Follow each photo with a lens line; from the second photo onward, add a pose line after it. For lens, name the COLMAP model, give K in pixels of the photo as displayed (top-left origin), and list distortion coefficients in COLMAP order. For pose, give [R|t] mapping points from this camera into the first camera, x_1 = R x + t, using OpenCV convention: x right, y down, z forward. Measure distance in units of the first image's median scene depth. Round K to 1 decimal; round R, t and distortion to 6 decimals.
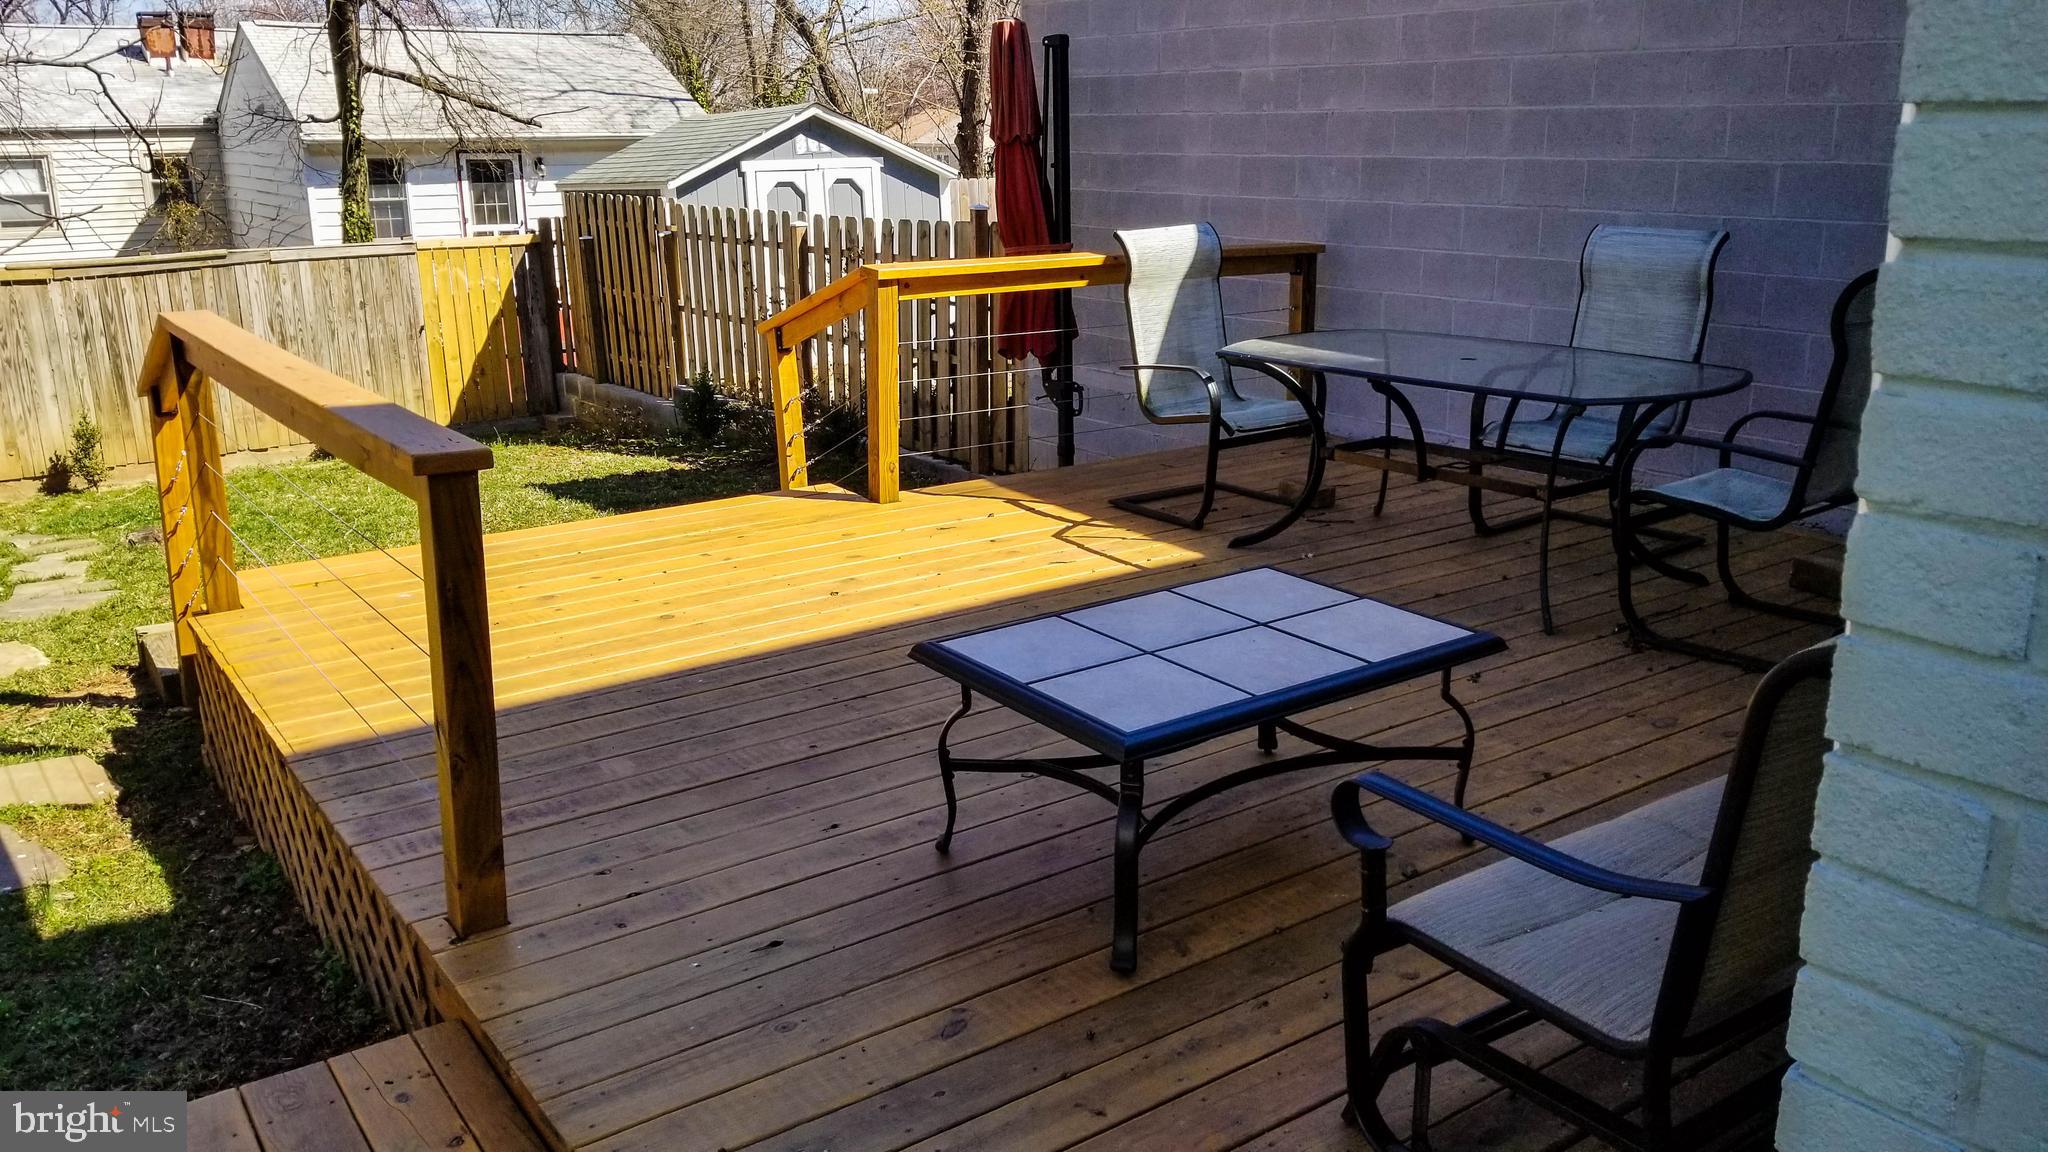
lens RADIAL K [[1579.1, 0, 1023.1], [0, 1579.1, 552.2], [0, 0, 1]] dist [0.070852, -0.122672]
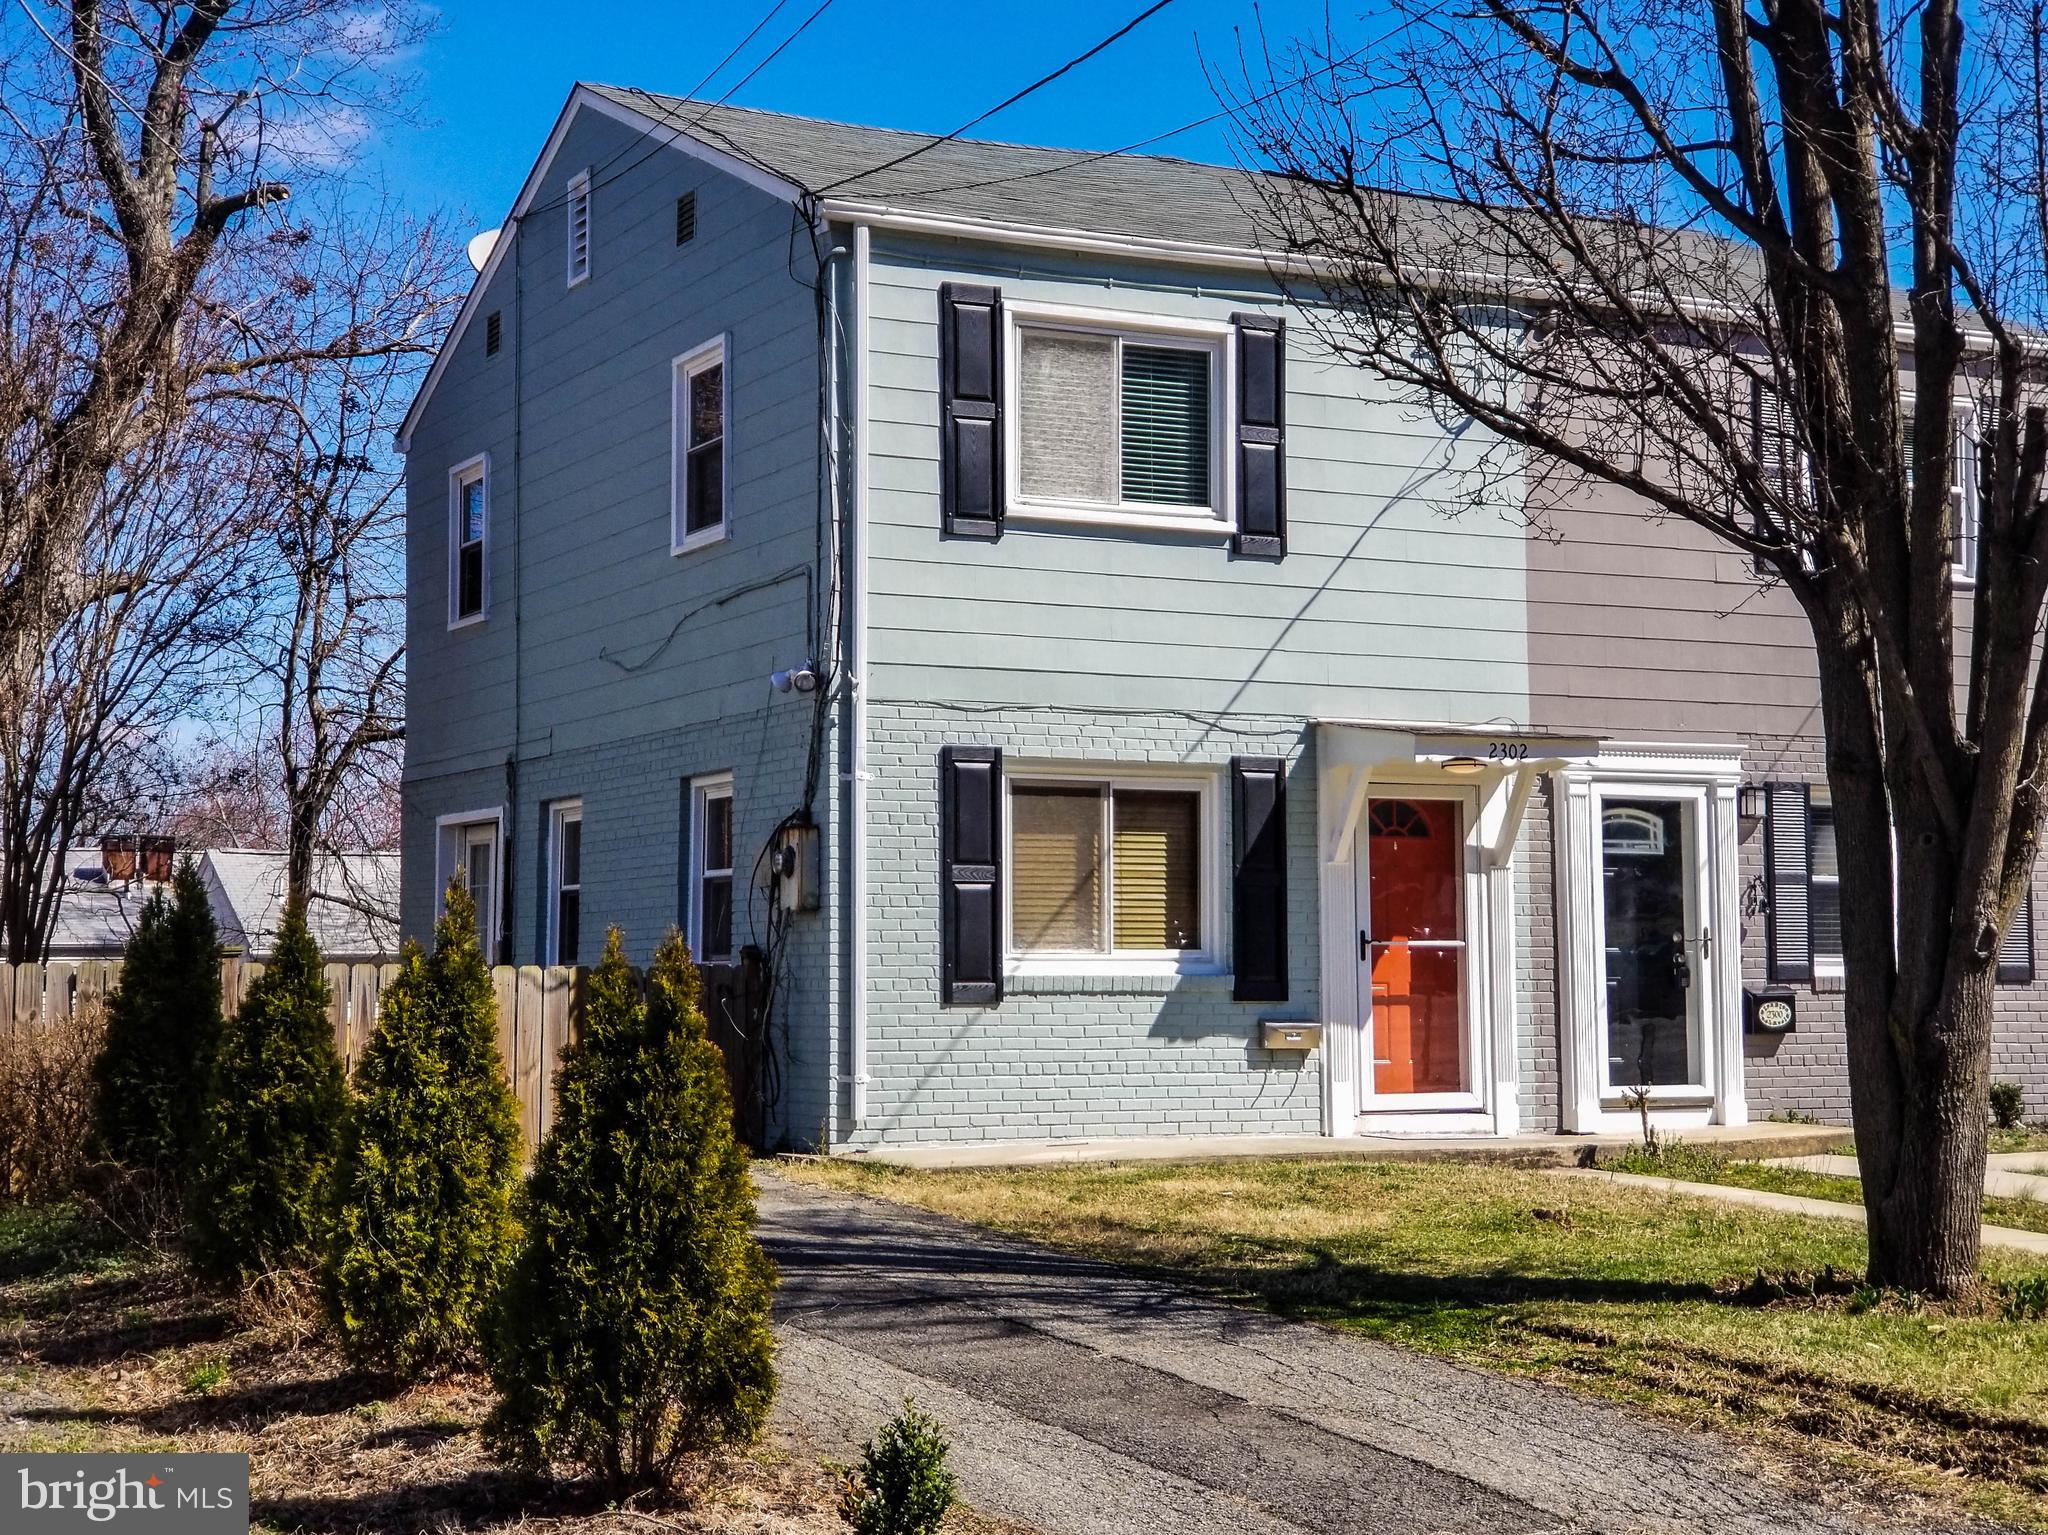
lens RADIAL K [[3074.1, 0, 1024.2], [0, 3074.1, 657.6], [0, 0, 1]] dist [0.131861, 0.006626]
pose [[0.988441, -0.010637, -0.151234, 0.606134], [-0.043955, 0.934584, -0.353017, 0.425173], [0.145096, 0.355584, 0.923313, -1.464274]]
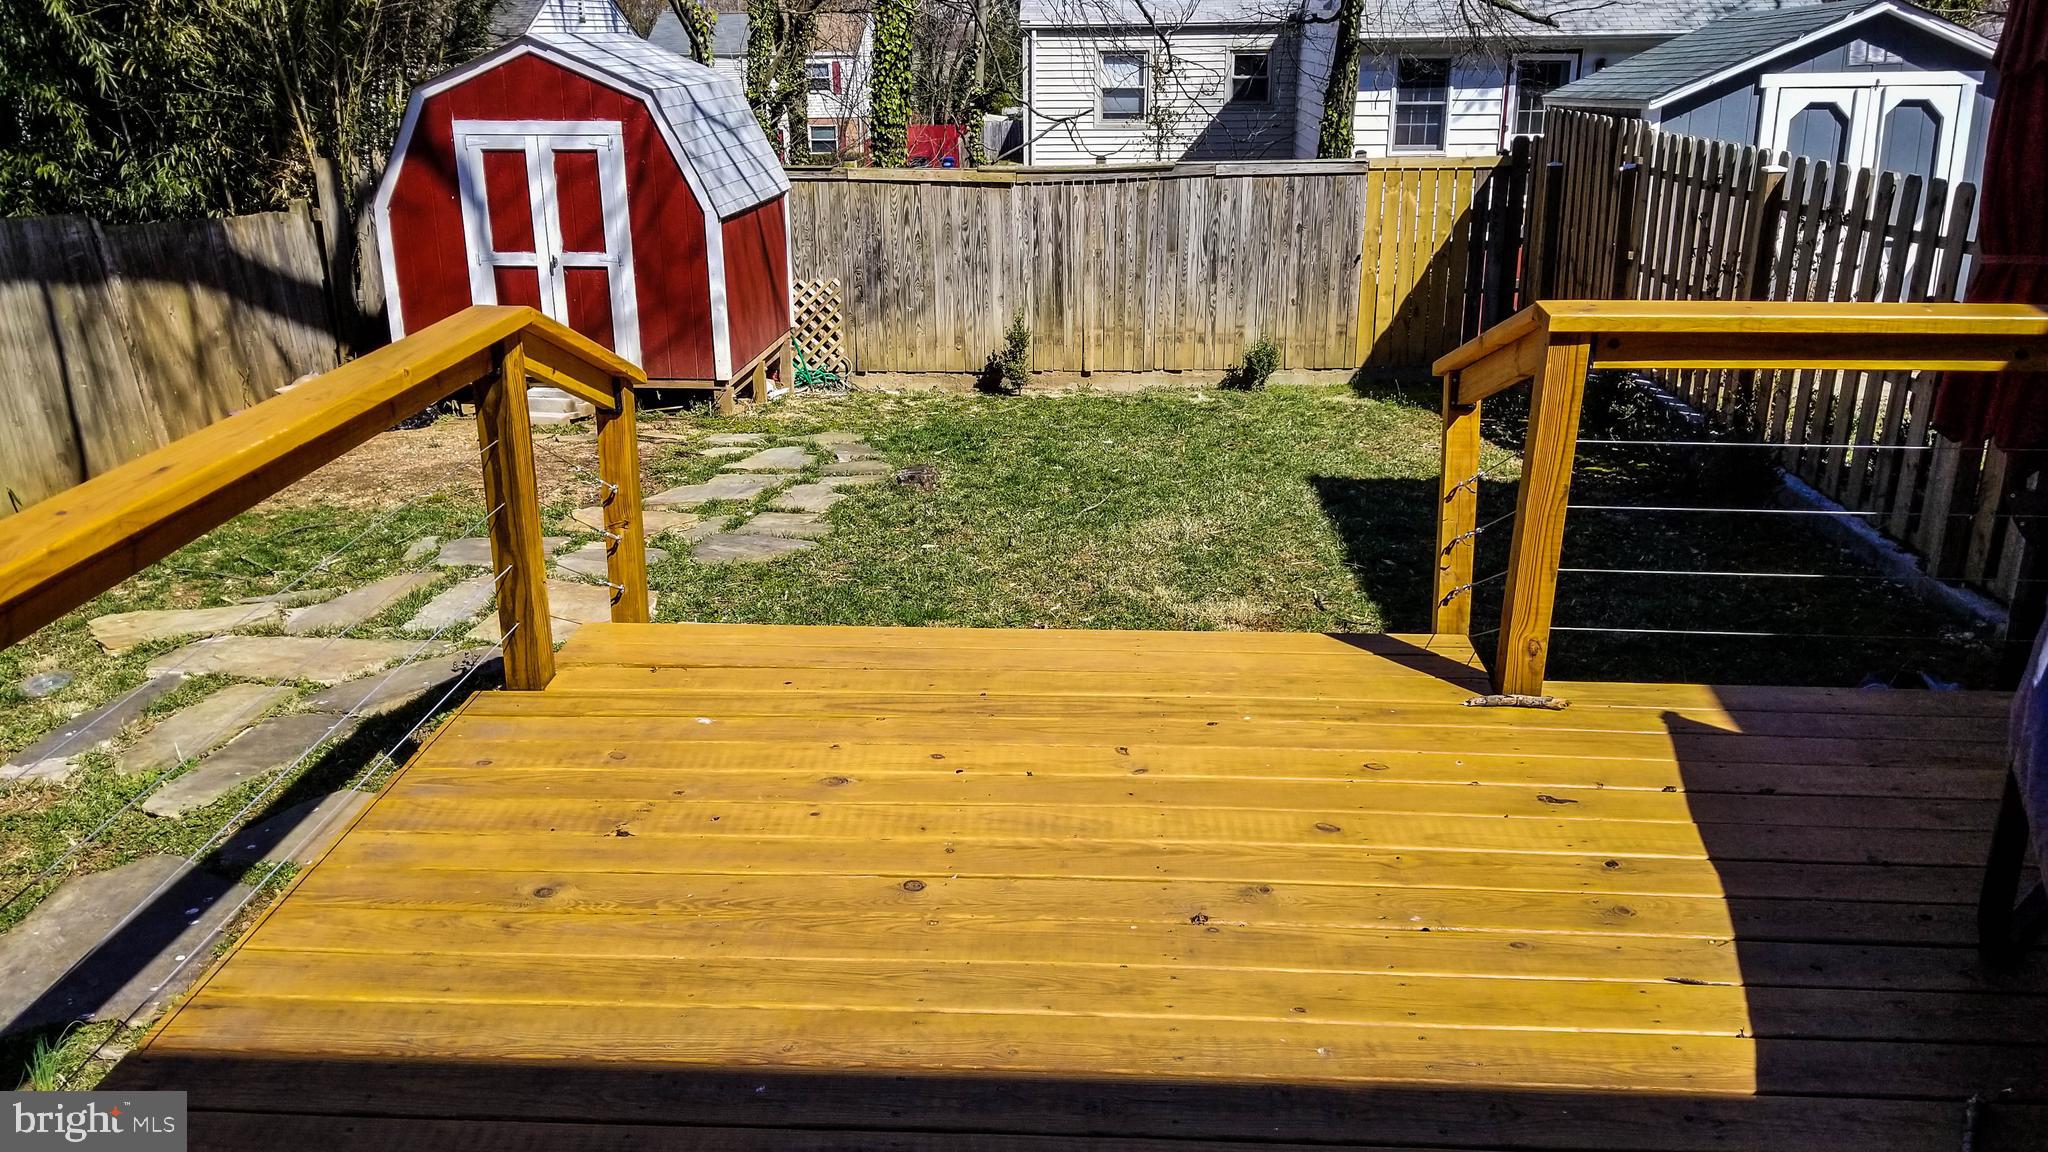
lens RADIAL K [[1579.1, 0, 1023.1], [0, 1579.1, 552.2], [0, 0, 1]] dist [0.070852, -0.122672]
pose [[0.775566, 0.199739, -0.598833, 0.047965], [-0.161544, 0.979833, 0.117600, -0.053198], [0.610246, 0.005531, 0.792192, 0.176320]]
